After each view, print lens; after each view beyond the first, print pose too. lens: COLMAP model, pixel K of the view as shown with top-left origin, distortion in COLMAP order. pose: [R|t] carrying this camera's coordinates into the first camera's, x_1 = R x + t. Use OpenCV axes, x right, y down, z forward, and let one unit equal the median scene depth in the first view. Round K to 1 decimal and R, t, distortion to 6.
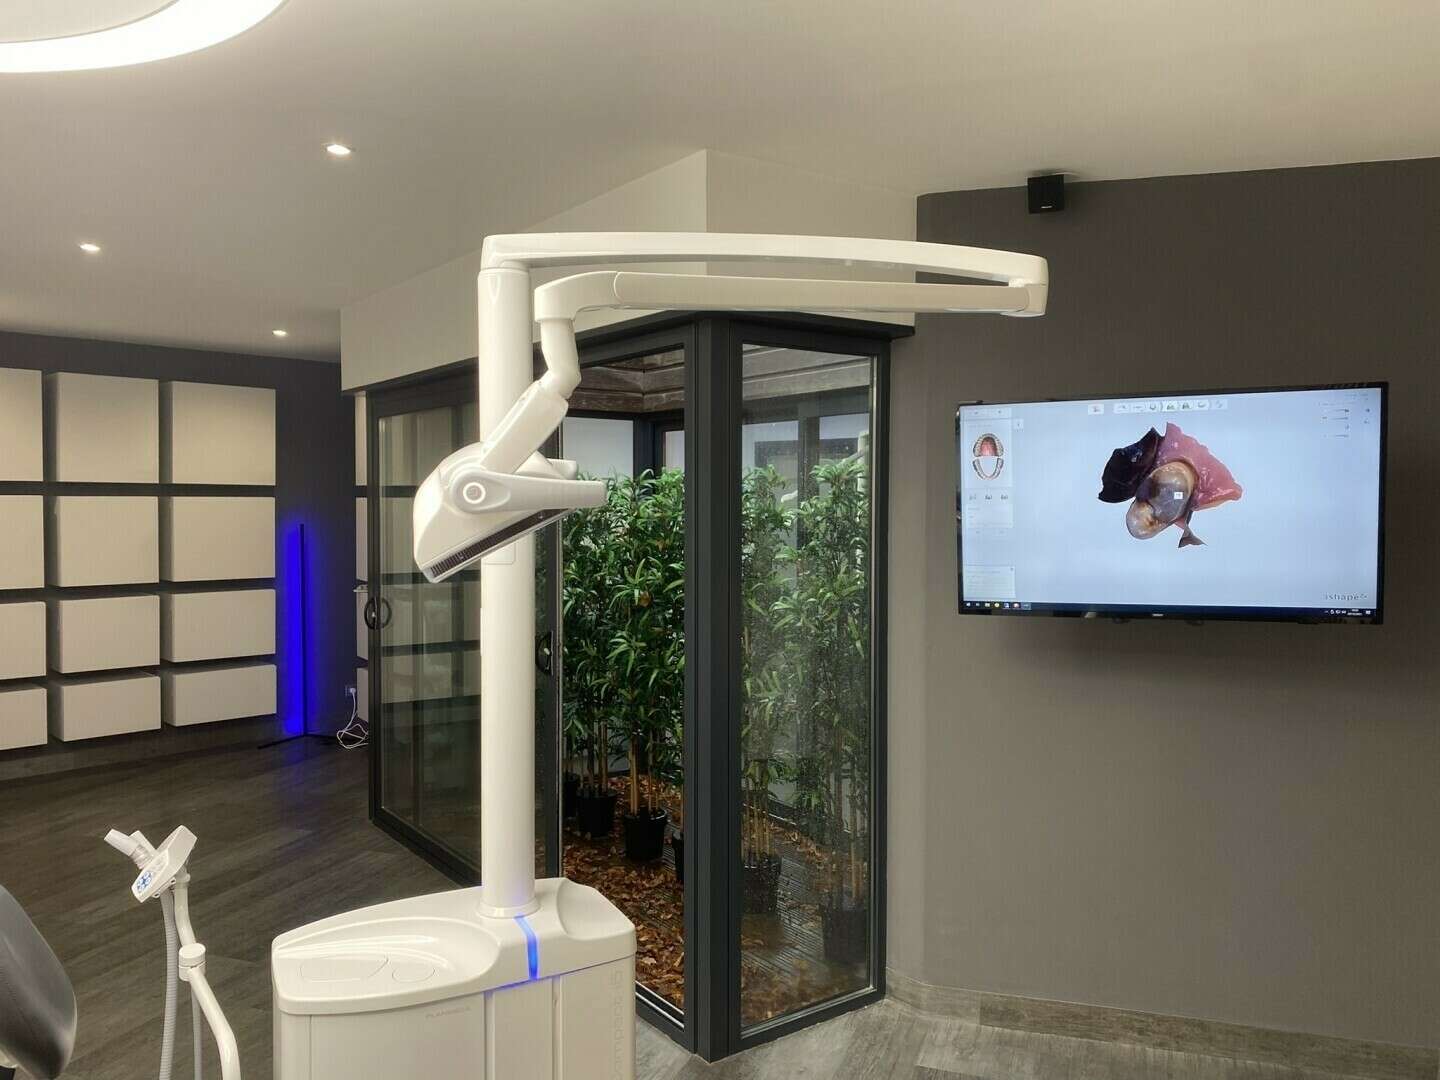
lens RADIAL K [[1073.3, 0, 672.7], [0, 1073.3, 531.8], [0, 0, 1]] dist [0.112990, -0.127980]
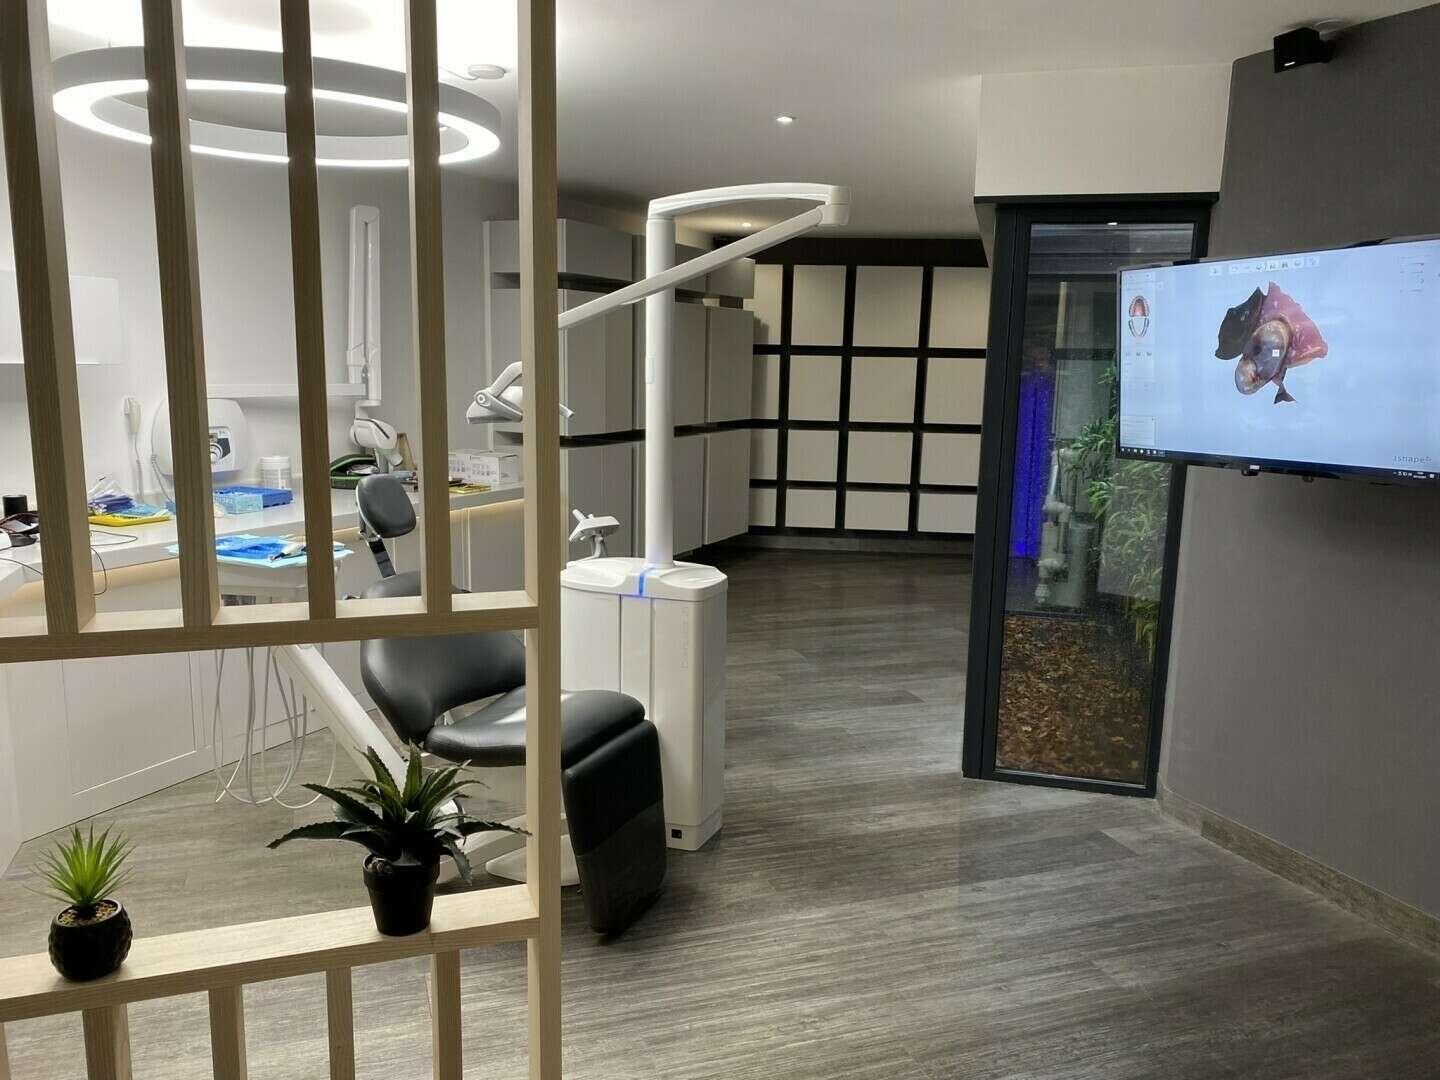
lens RADIAL K [[1074.1, 0, 720.0], [0, 1074.1, 540.0], [0, 0, 1]] dist [0.069402, -0.109748]
pose [[0.639276, 0.140225, -0.756084, 0.921671], [-0.045095, 0.988377, 0.145178, 0.016494], [0.767654, -0.058713, 0.638170, -0.074852]]
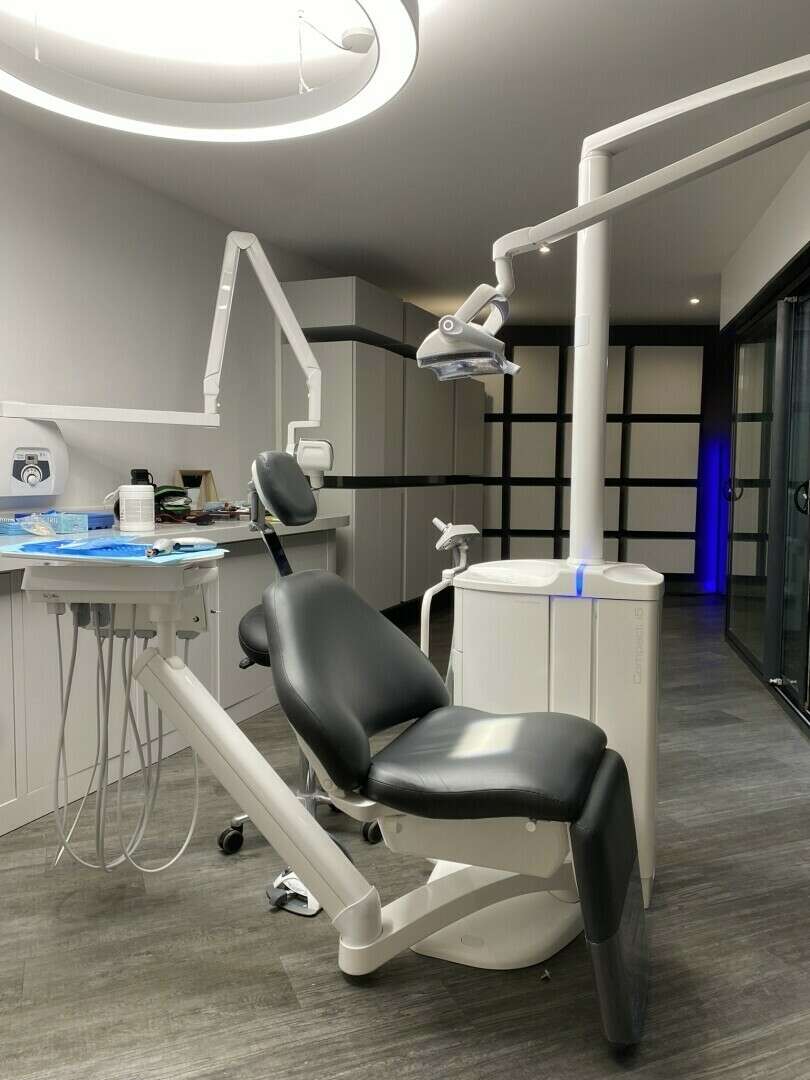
lens RADIAL K [[798.1, 0, 400.5], [0, 798.1, 529.6], [0, 0, 1]] dist [0.071740, -0.084309]
pose [[0.676158, 0.057410, -0.734516, 0.372644], [-0.031341, 0.998298, 0.049176, 0.170658], [0.736090, -0.010231, 0.676807, -0.005672]]
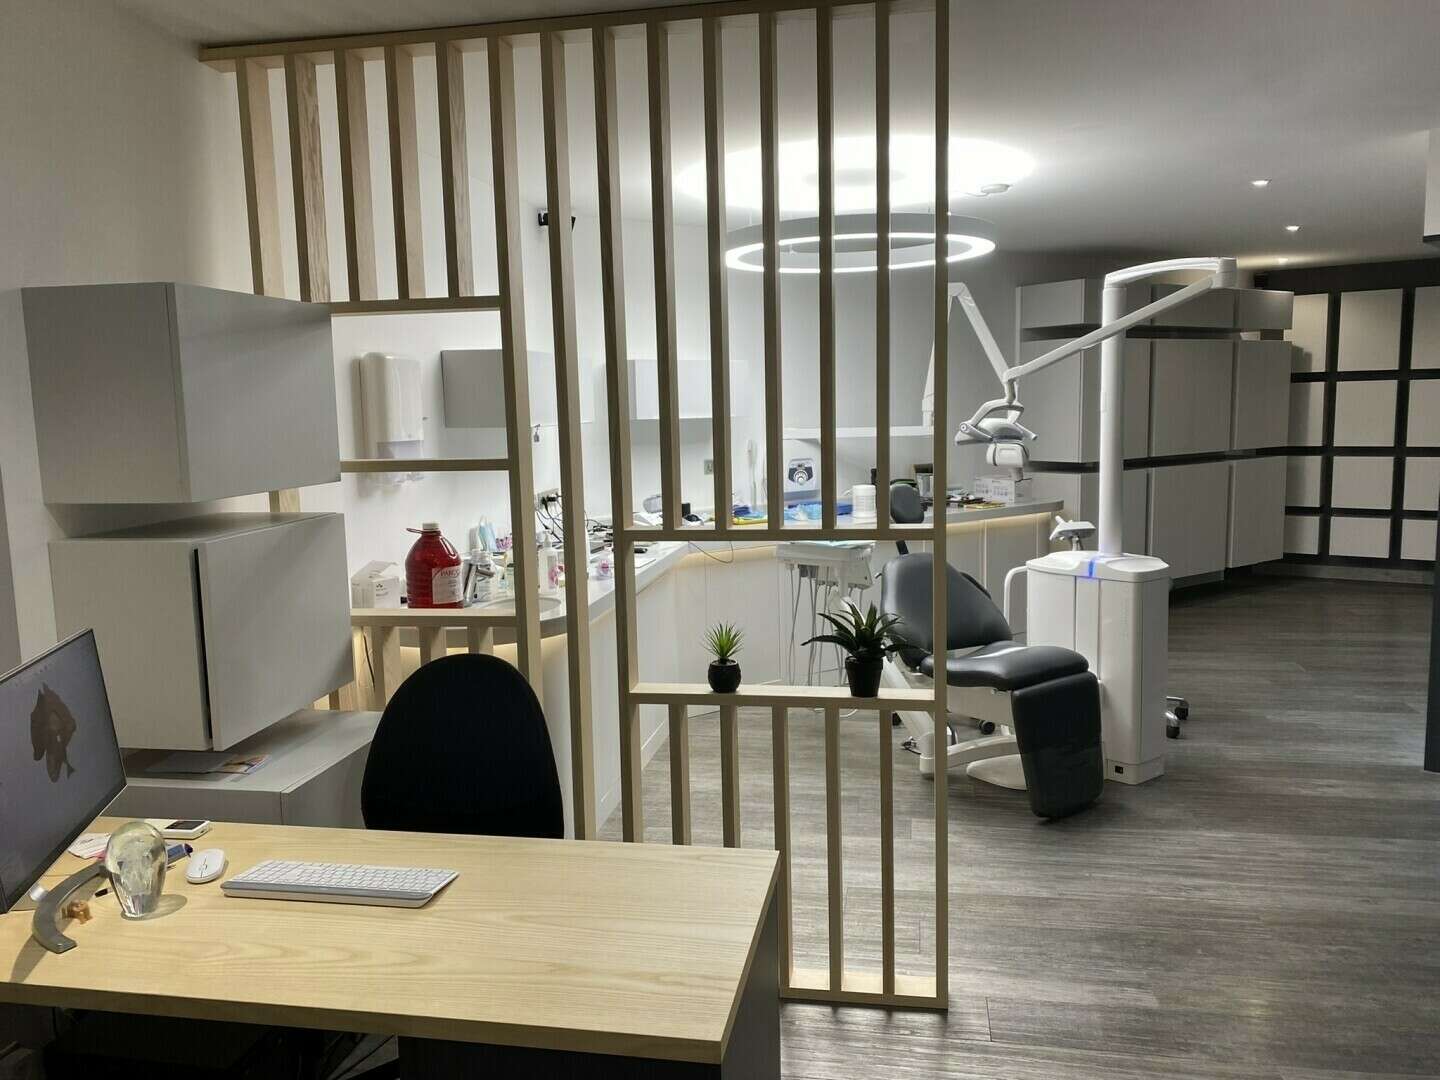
lens RADIAL K [[1074.1, 0, 720.0], [0, 1074.1, 540.0], [0, 0, 1]] dist [0.069402, -0.109748]
pose [[0.170219, 0.118865, -0.978211, 1.414760], [-0.006488, 0.992812, 0.119510, 0.021350], [0.985385, -0.013997, 0.169767, -0.173701]]
